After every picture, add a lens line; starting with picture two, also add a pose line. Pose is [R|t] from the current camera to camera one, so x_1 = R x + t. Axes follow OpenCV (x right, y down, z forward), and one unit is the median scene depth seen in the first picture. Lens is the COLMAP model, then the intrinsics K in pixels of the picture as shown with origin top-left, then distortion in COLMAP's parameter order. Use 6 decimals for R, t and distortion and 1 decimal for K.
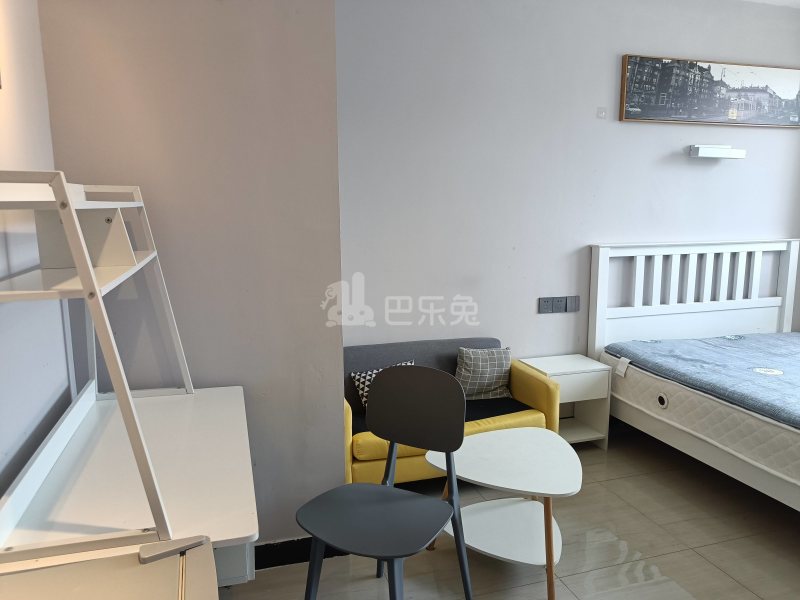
lens RADIAL K [[600.9, 0, 400.0], [0, 600.9, 300.0], [0, 0, 1]] dist [0.010917, -0.003618]
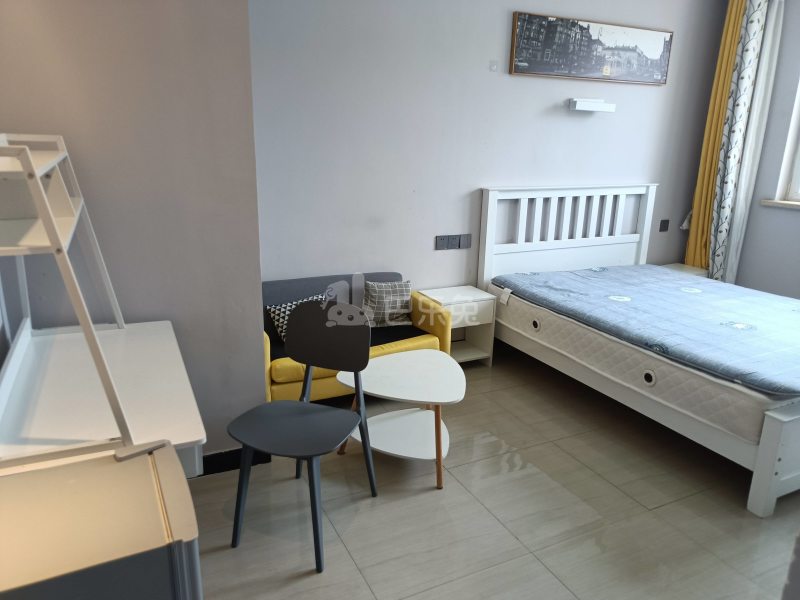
lens RADIAL K [[600.9, 0, 400.0], [0, 600.9, 300.0], [0, 0, 1]] dist [0.010917, -0.003618]
pose [[0.987965, -0.015615, 0.153887, -0.010209], [-0.003079, 0.992709, 0.120499, -0.022077], [-0.154647, -0.119523, 0.980713, -0.111839]]
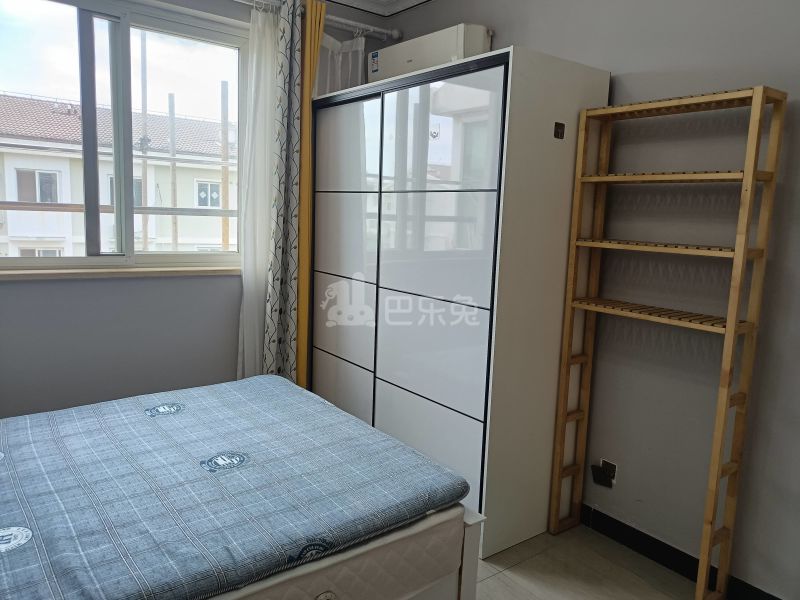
lens RADIAL K [[600.9, 0, 400.0], [0, 600.9, 300.0], [0, 0, 1]] dist [0.010917, -0.003618]
pose [[-0.345121, -0.137475, 0.928435, 0.055817], [0.104169, 0.977492, 0.183461, -0.133128], [-0.932759, 0.160030, -0.323033, 0.808377]]
